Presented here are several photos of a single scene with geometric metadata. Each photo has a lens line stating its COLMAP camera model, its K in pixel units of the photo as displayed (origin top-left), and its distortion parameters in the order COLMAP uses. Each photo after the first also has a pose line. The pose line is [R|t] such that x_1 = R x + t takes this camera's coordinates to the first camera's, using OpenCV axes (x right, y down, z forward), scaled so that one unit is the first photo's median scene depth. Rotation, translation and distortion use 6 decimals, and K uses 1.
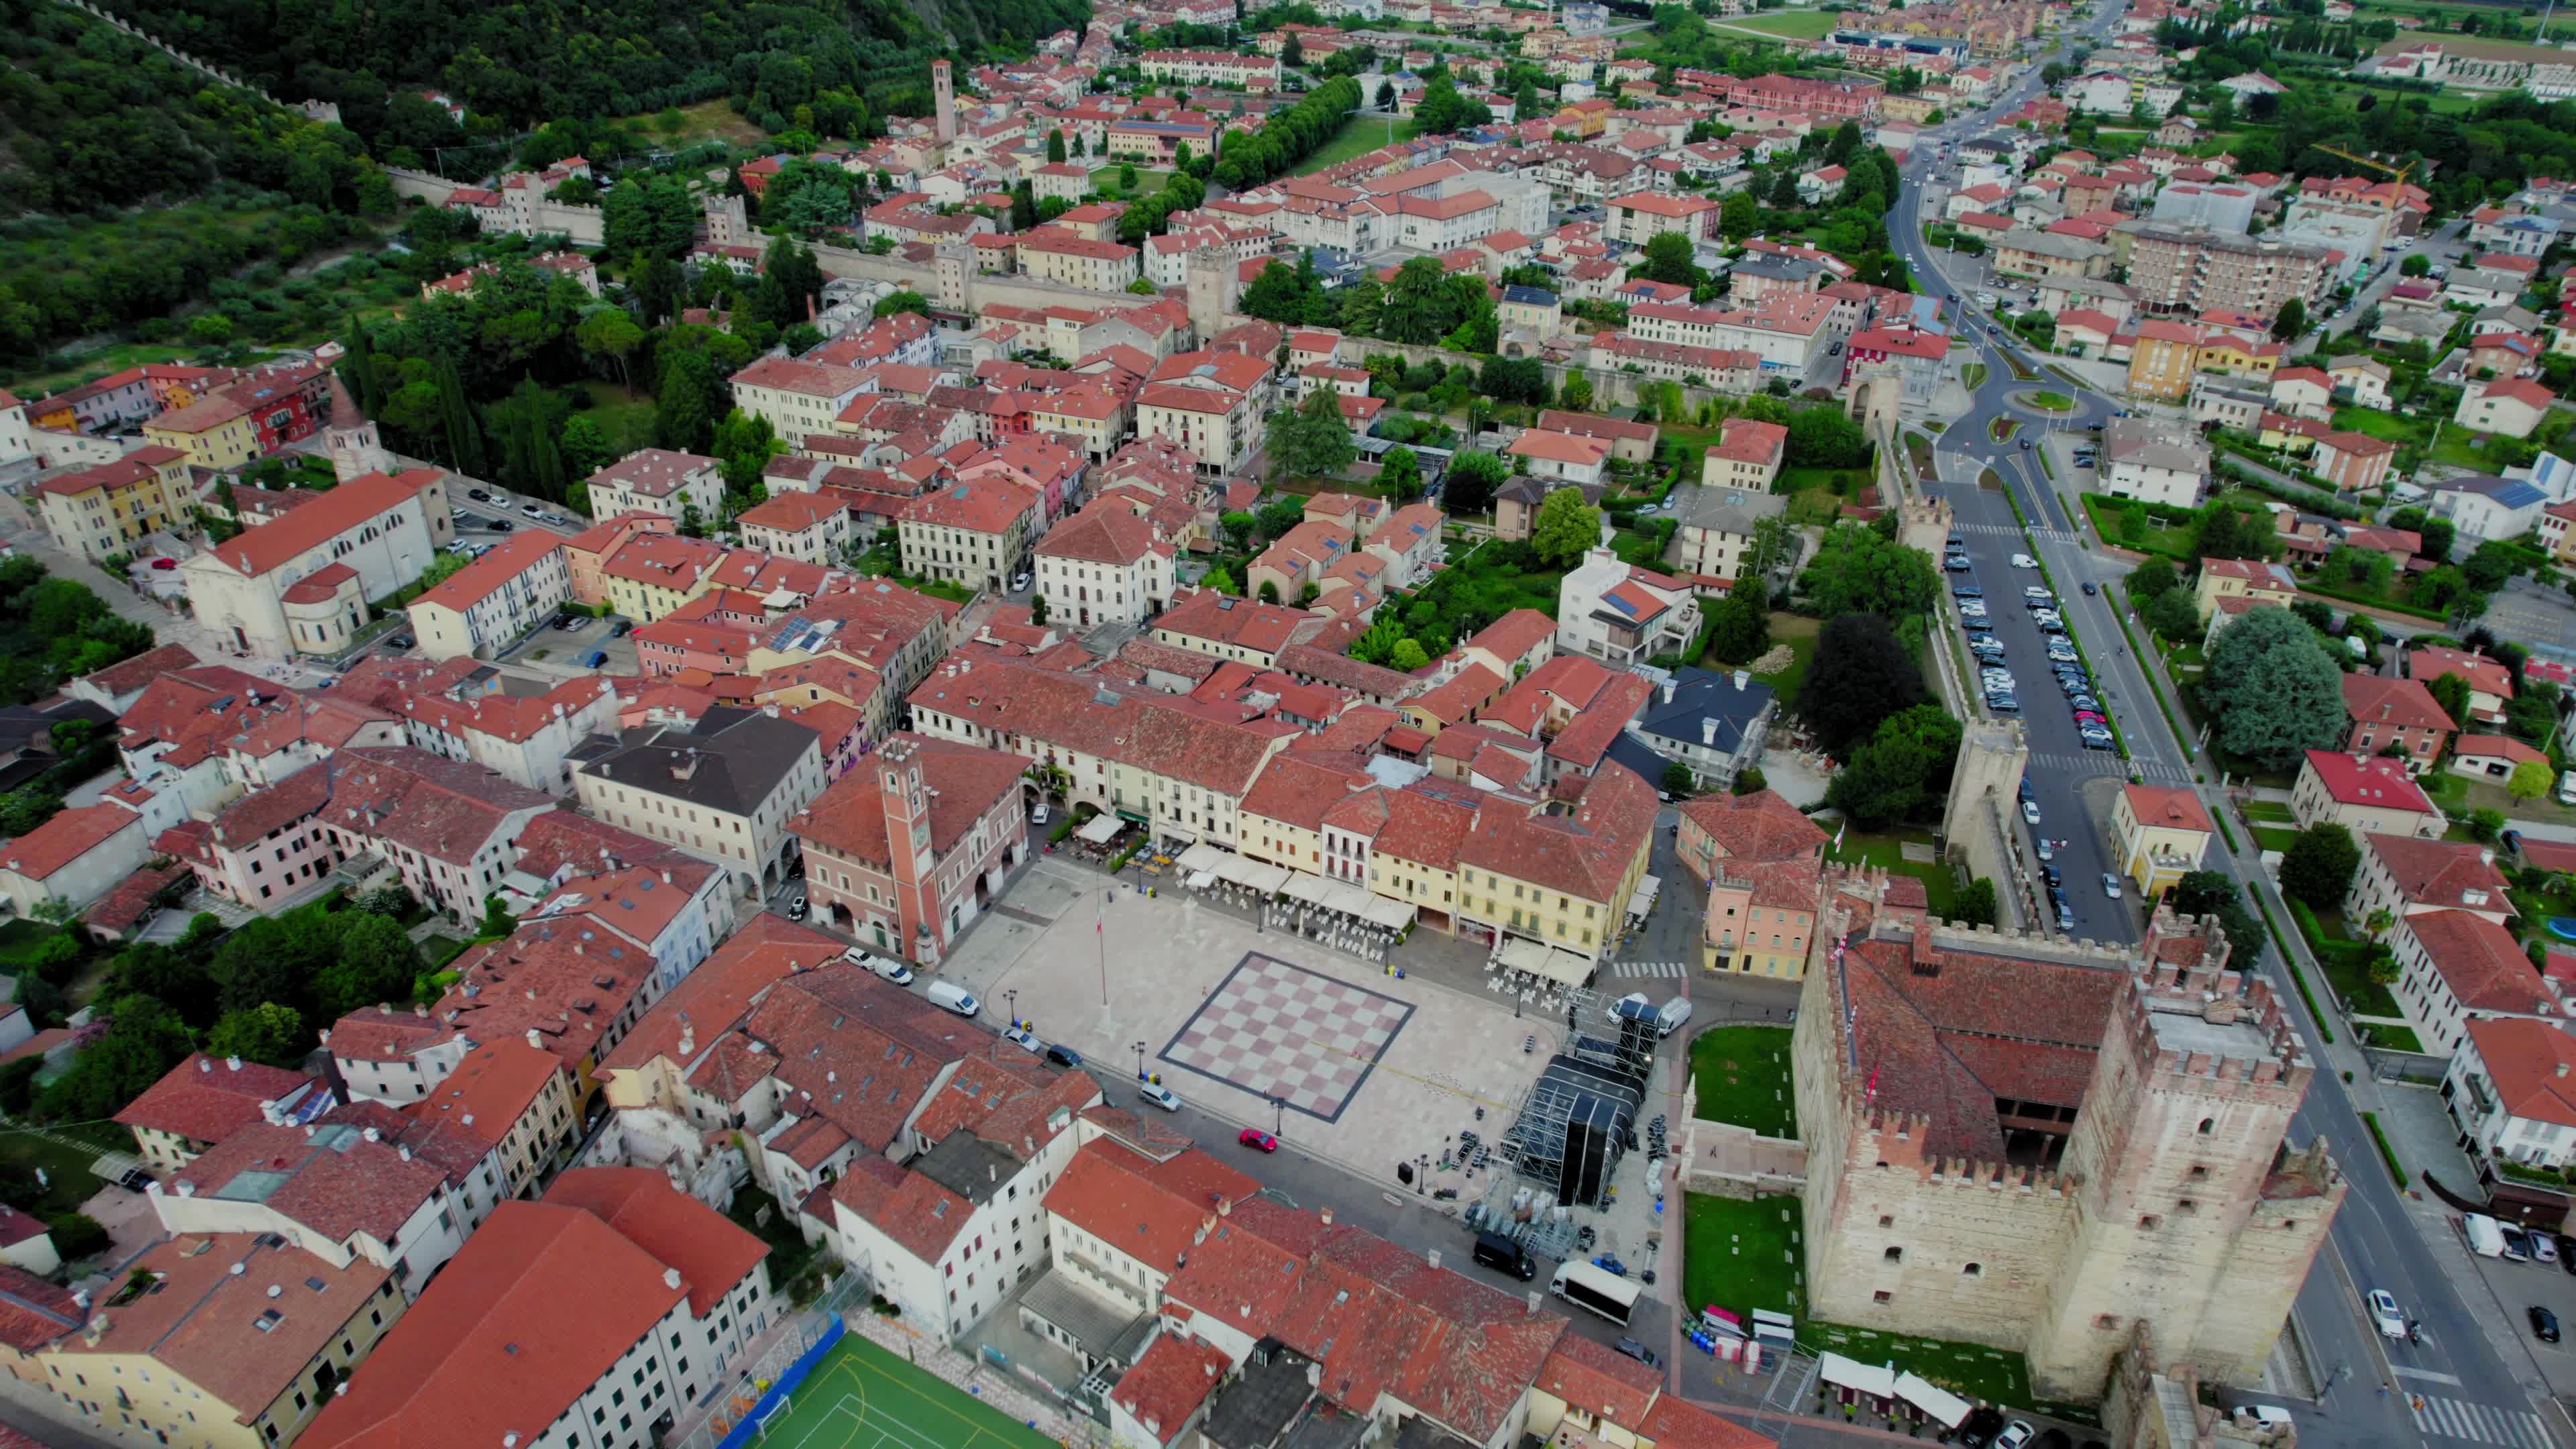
lens RADIAL K [[1667.4, 0, 1282.4], [0, 1667.4, 733.7], [0, 0, 1]] dist [-0.081845, 0.076257]
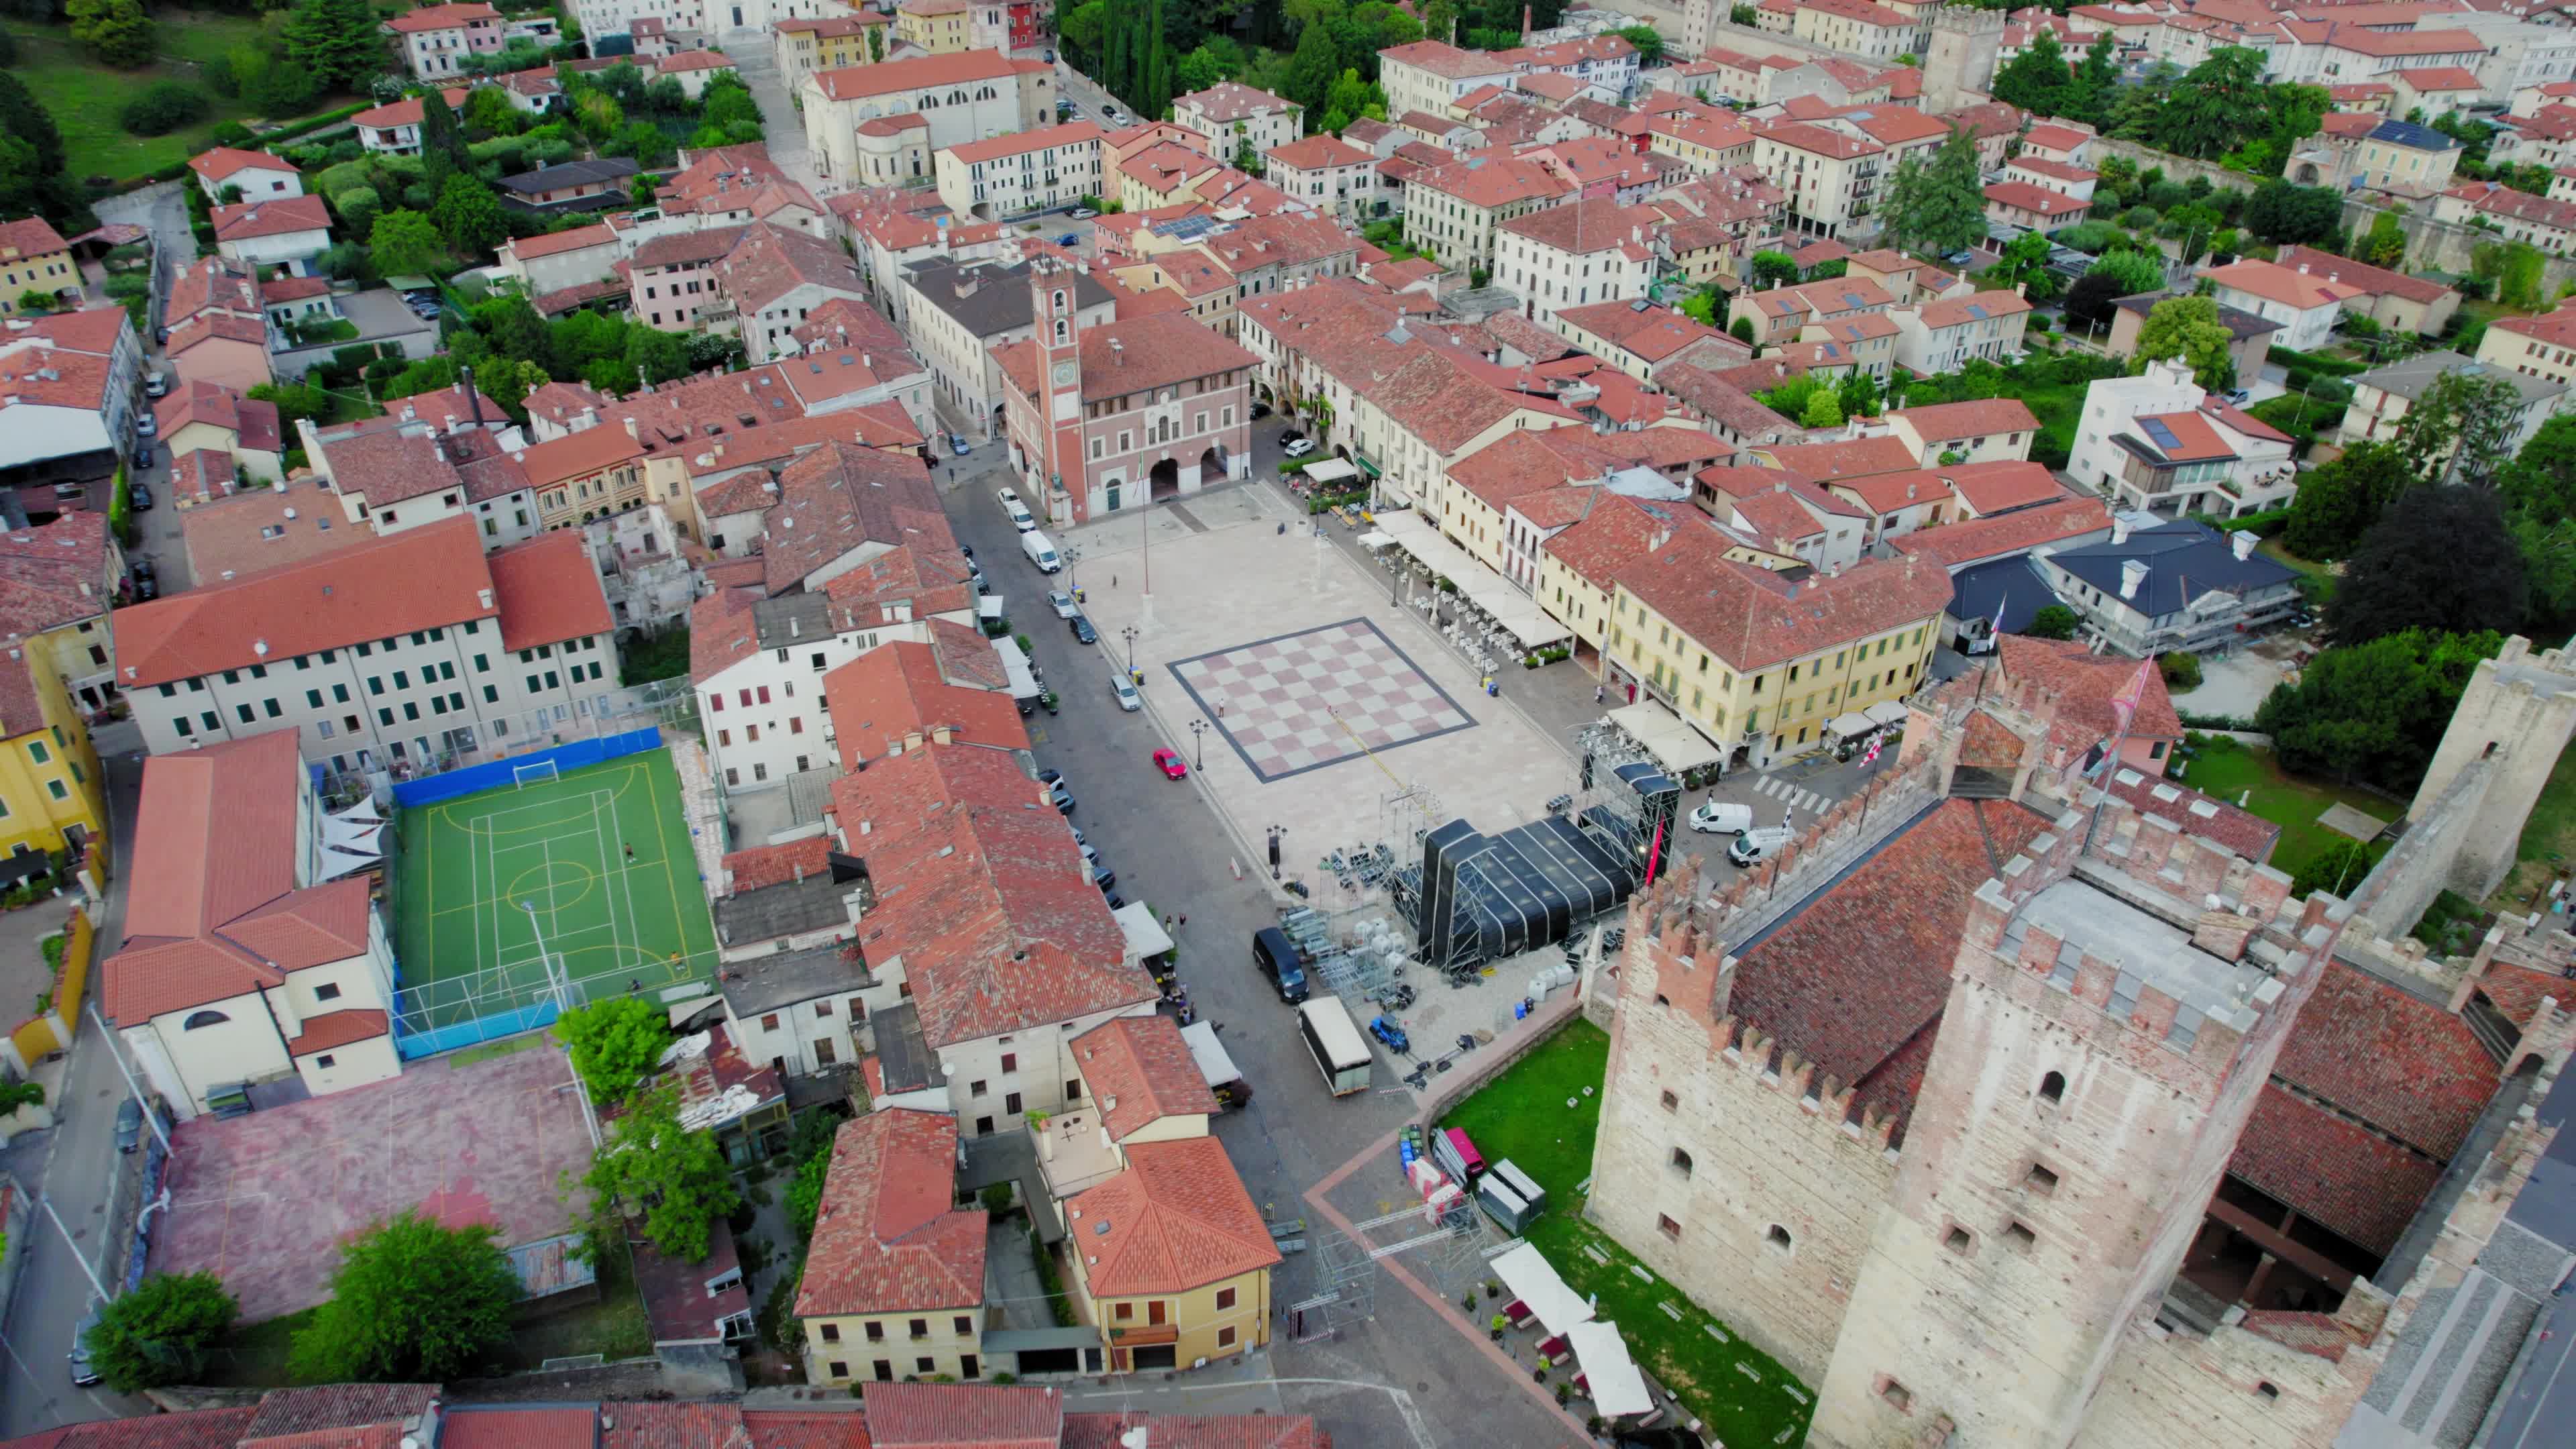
lens RADIAL K [[1670.8, 0, 1280.9], [0, 1670.8, 722.9], [0, 0, 1]] dist [-0.075835, 0.063902]
pose [[0.807753, 0.323838, -0.492609, 0.279902], [-0.301236, 0.945015, 0.127295, 0.064116], [0.506746, 0.045568, 0.860890, 0.190498]]
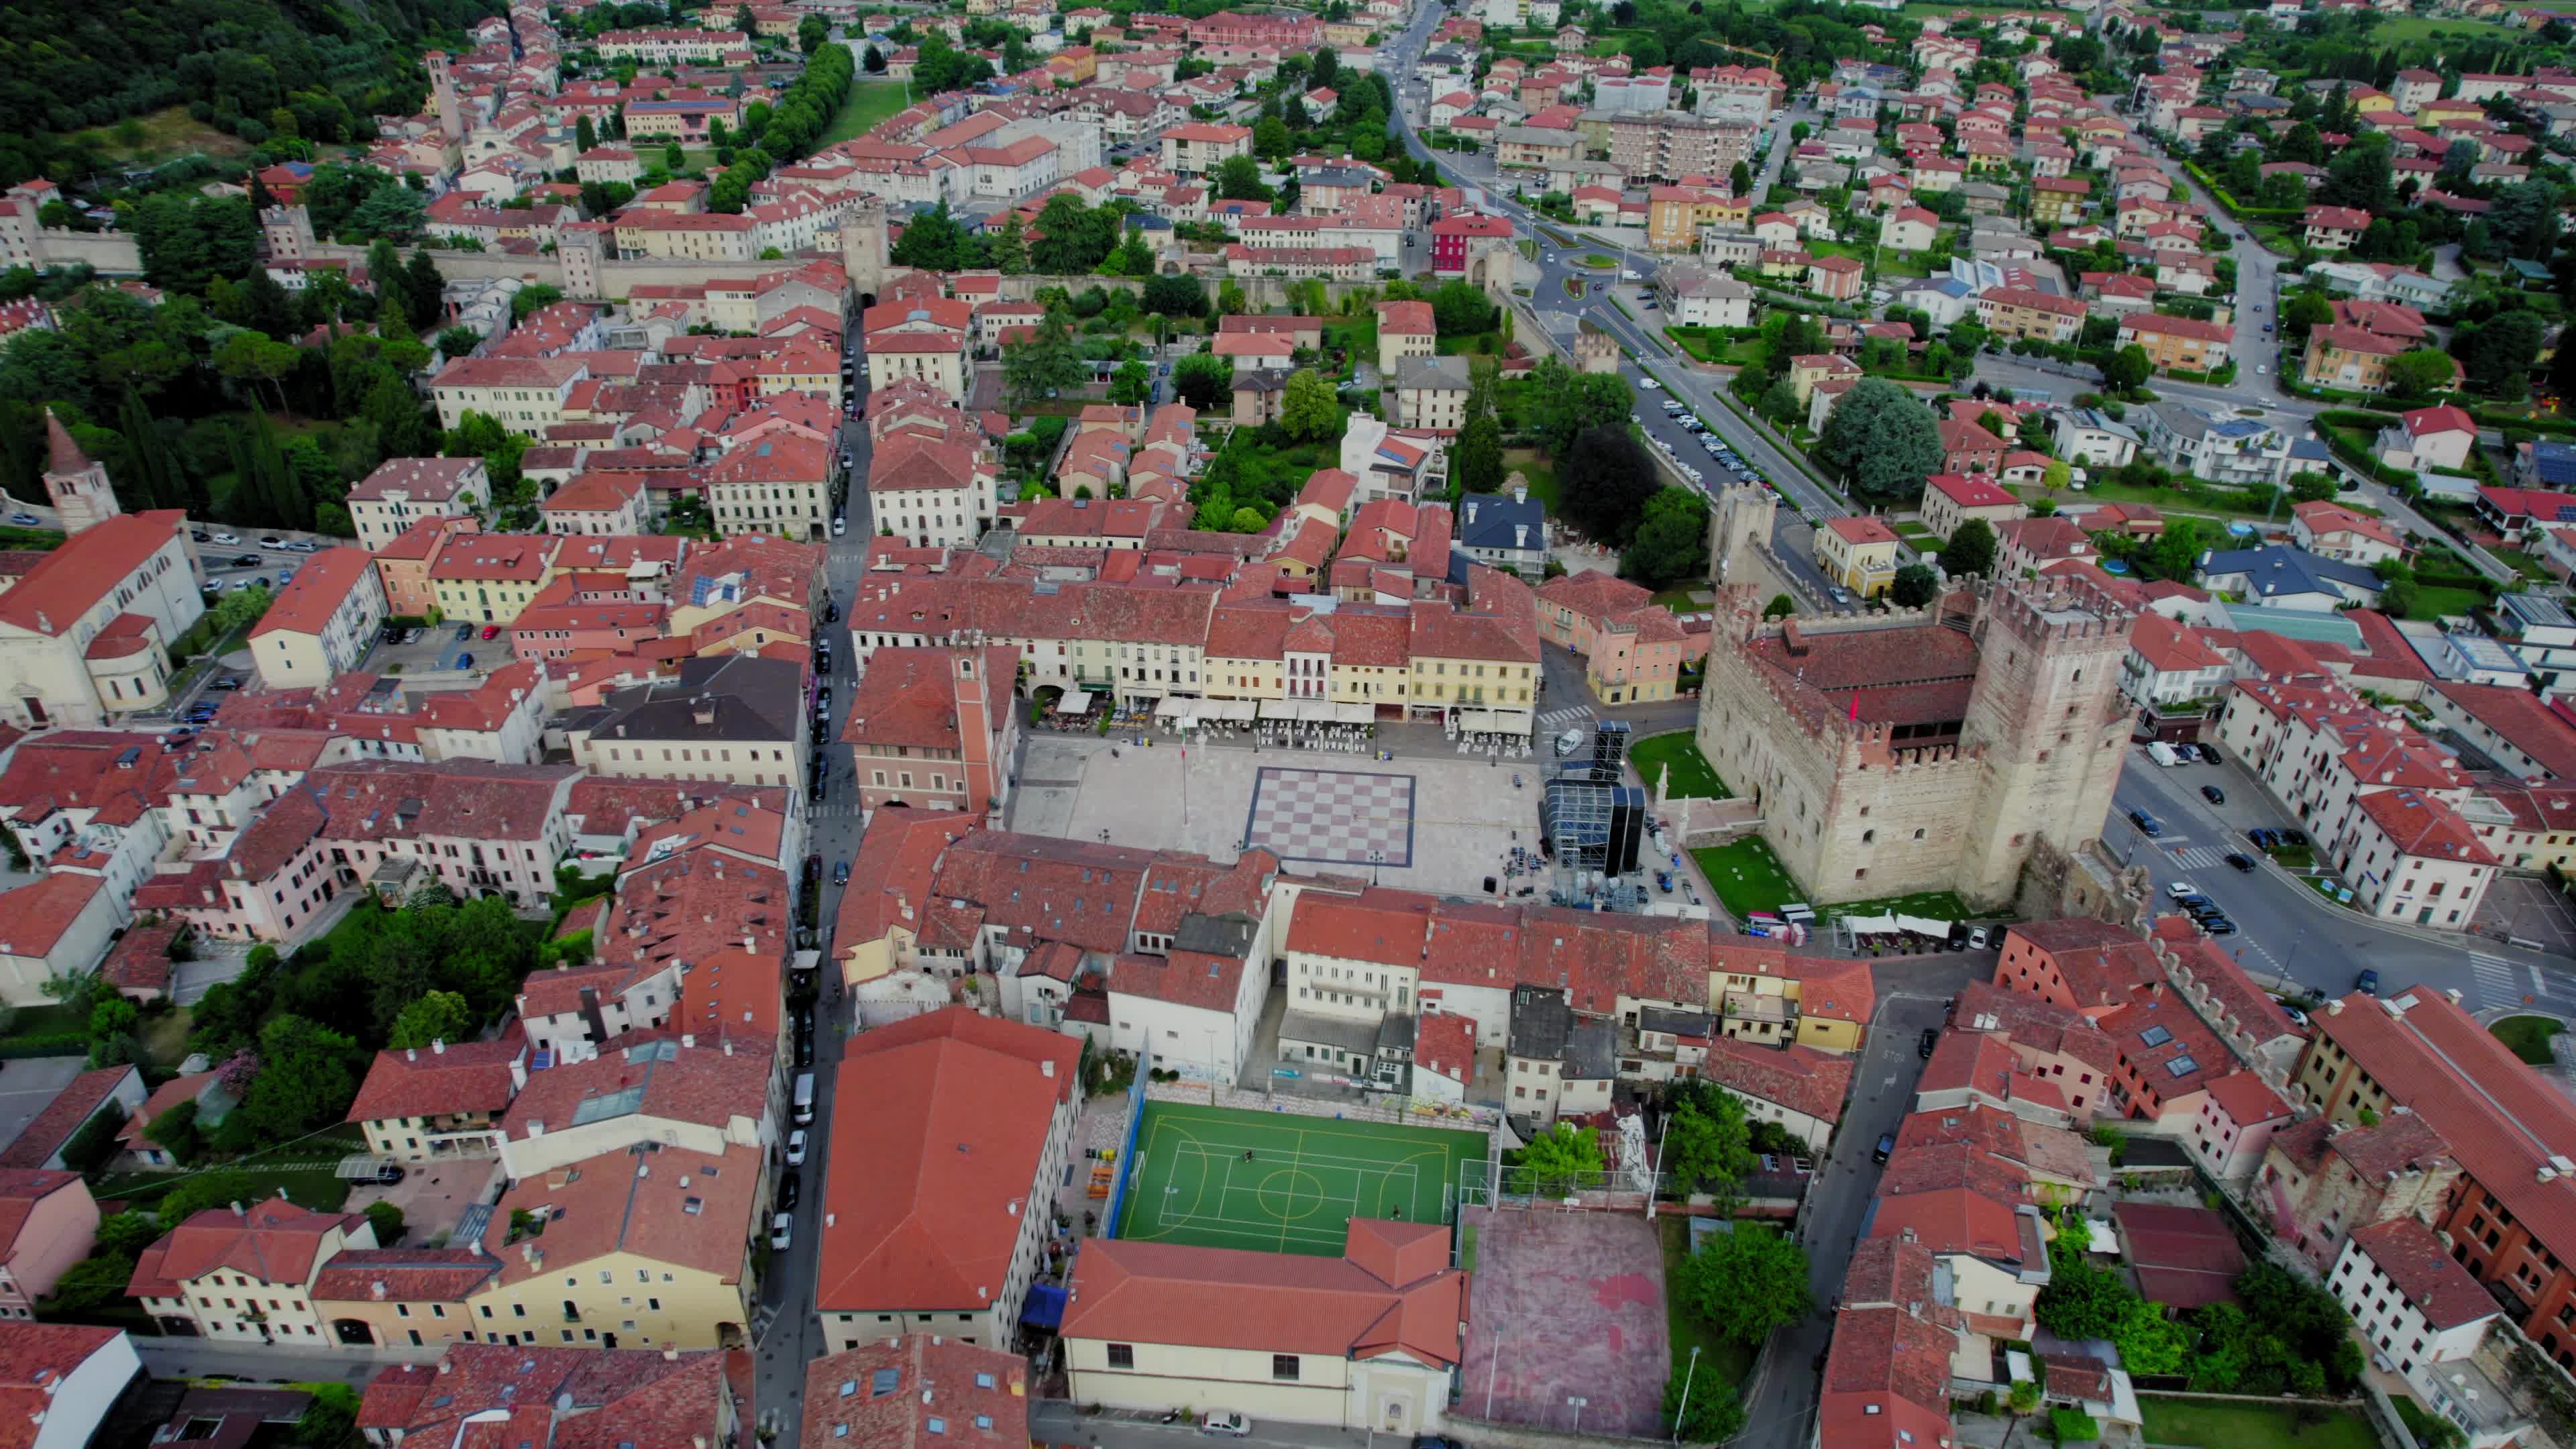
lens RADIAL K [[1665.2, 0, 1284.2], [0, 1665.2, 733.3], [0, 0, 1]] dist [-0.083938, 0.078432]
pose [[0.925077, -0.197632, 0.324305, -0.277127], [0.190933, 0.980188, 0.052693, 0.036846], [-0.328294, 0.013175, 0.944484, -0.075546]]
